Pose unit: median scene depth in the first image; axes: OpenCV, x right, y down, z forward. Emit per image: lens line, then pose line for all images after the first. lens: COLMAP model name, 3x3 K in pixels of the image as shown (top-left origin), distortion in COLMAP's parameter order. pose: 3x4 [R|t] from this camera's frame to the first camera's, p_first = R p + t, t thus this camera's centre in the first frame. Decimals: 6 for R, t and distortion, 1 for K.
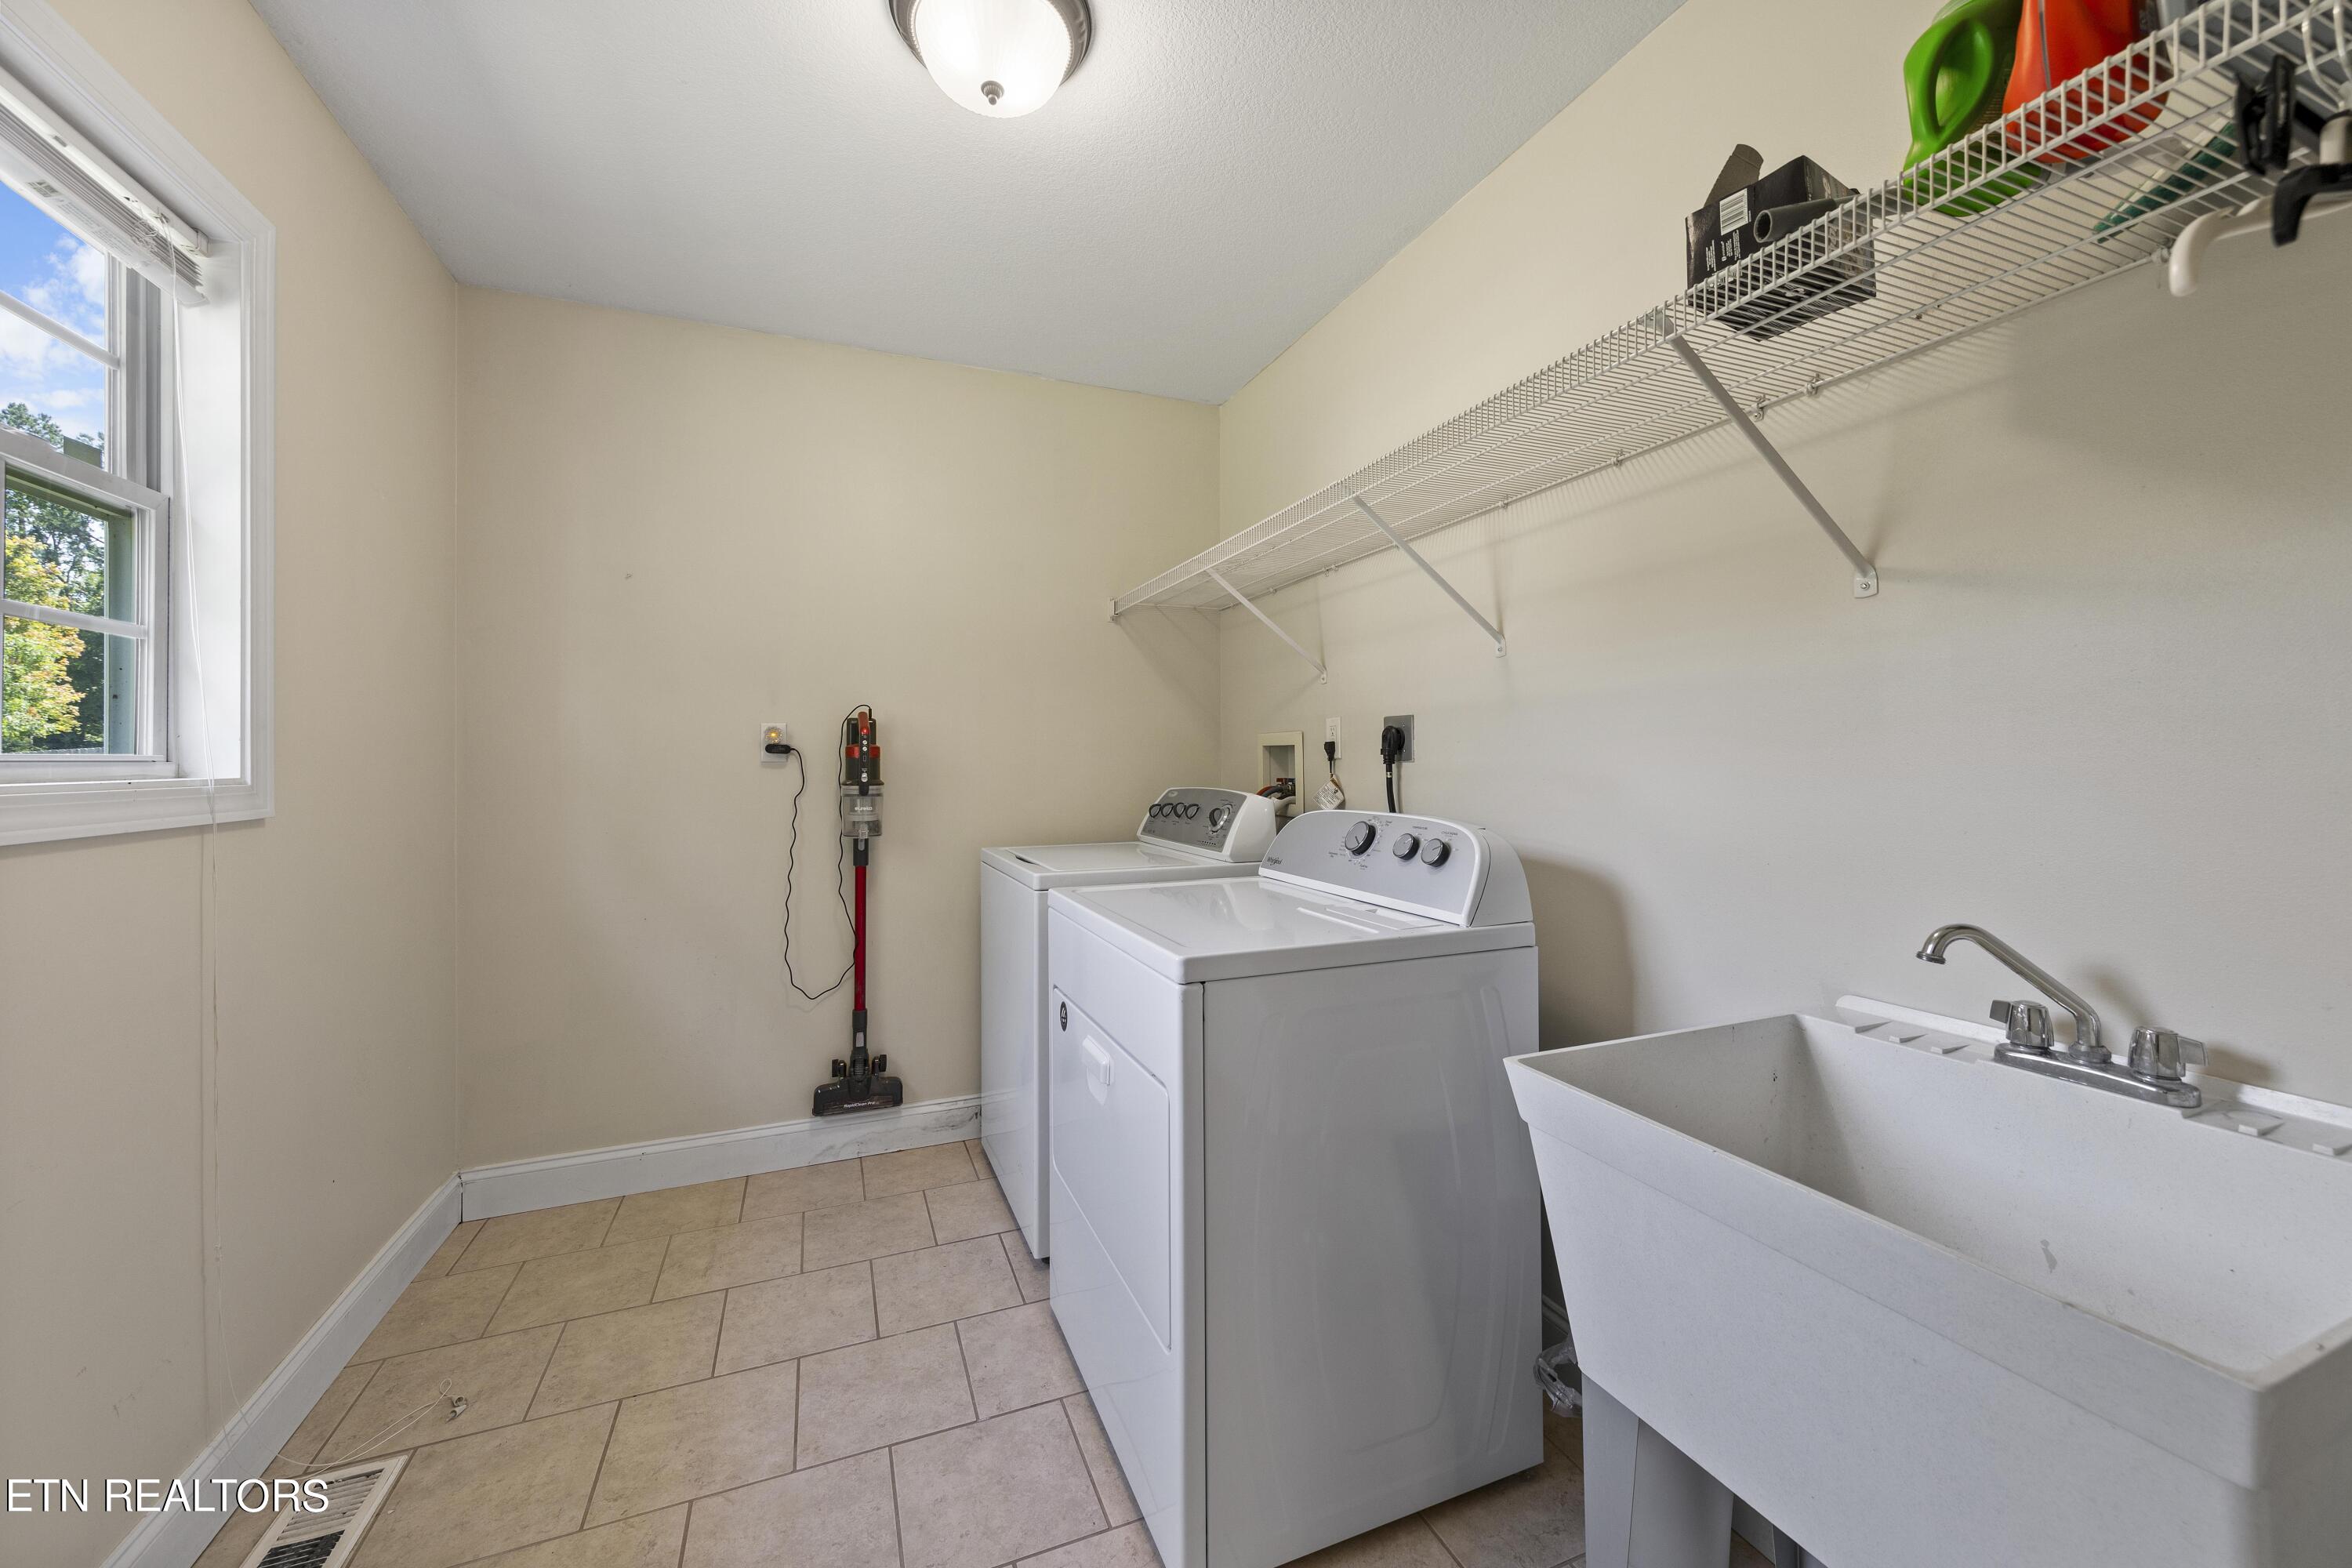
lens RADIAL K [[844.8, 0, 1176.0], [0, 844.8, 784.0], [0, 0, 1]] dist [0.000042, 0.000000]
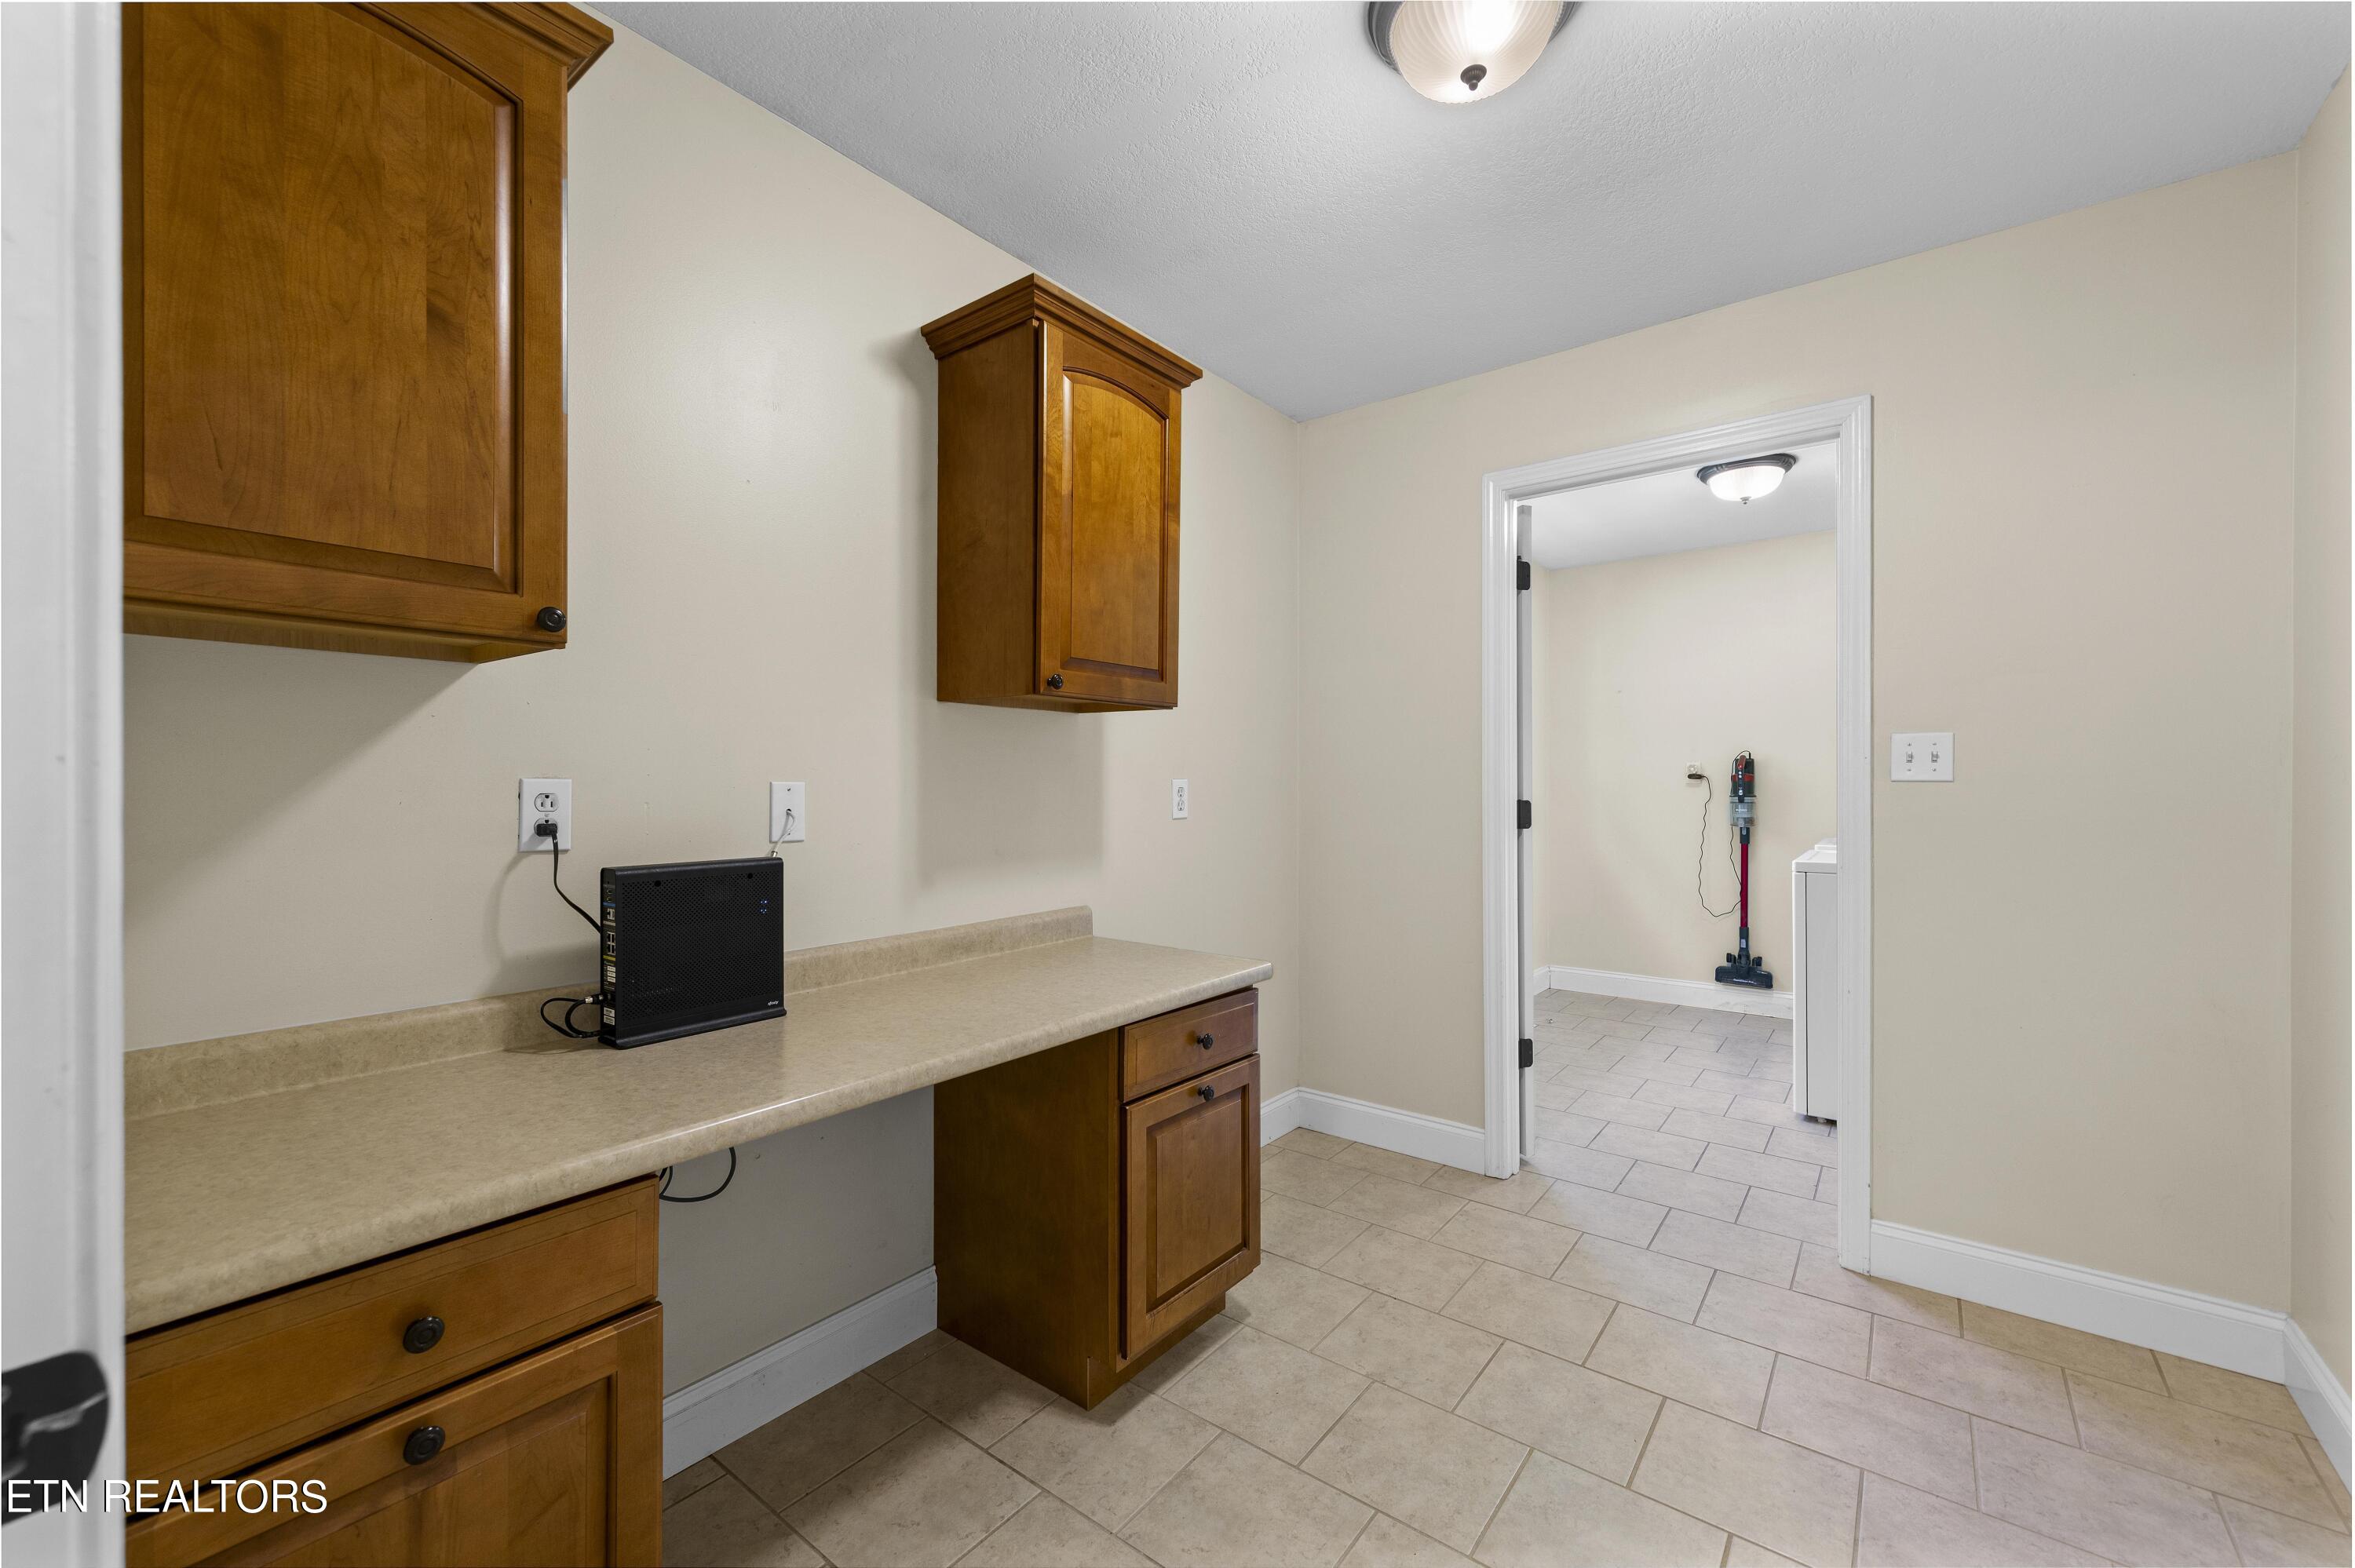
lens RADIAL K [[935.8, 0, 1177.5], [0, 935.8, 784.0], [0, 0, 1]] dist [0.000249, 0.000011]
pose [[0.518210, -0.001694, -0.855252, 0.665931], [-0.011514, 0.999894, -0.008956, 0.005928], [0.855176, 0.014488, 0.518136, -0.991081]]
